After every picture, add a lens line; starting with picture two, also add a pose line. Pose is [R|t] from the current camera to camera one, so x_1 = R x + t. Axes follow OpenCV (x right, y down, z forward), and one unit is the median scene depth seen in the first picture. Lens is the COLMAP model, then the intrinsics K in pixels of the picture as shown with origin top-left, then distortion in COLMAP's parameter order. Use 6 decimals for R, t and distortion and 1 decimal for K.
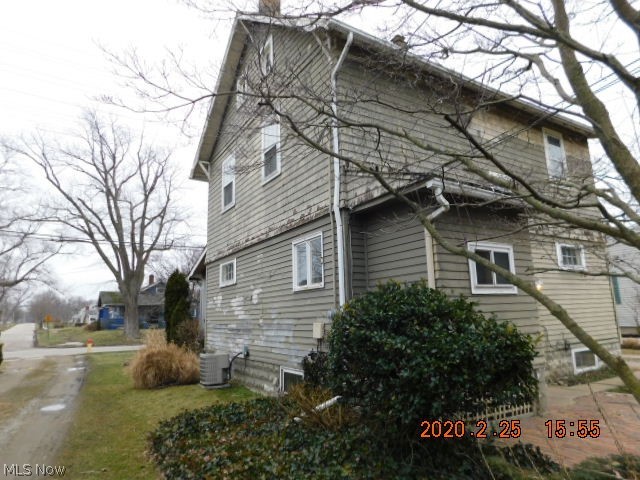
lens RADIAL K [[426.2, 0, 320.0], [0, 426.2, 240.0], [0, 0, 1]] dist [-0.063692, 0.047903]
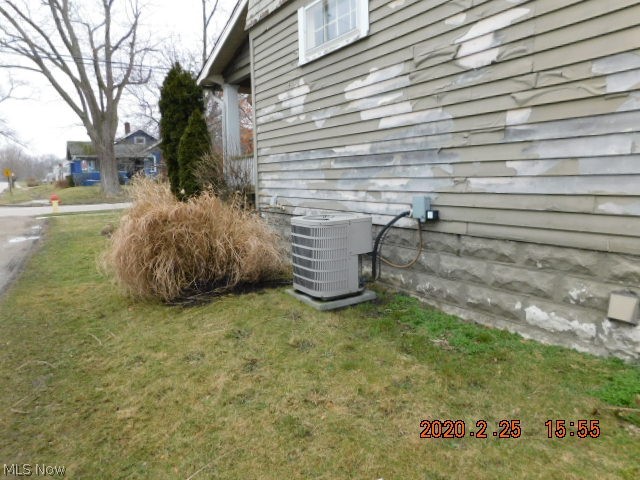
lens RADIAL K [[426.2, 0, 320.0], [0, 426.2, 240.0], [0, 0, 1]] dist [-0.063692, 0.047903]
pose [[0.999069, -0.000491, 0.043128, -0.071302], [-0.013449, 0.946535, 0.322320, 0.042904], [-0.040981, -0.322601, 0.945648, 0.163587]]
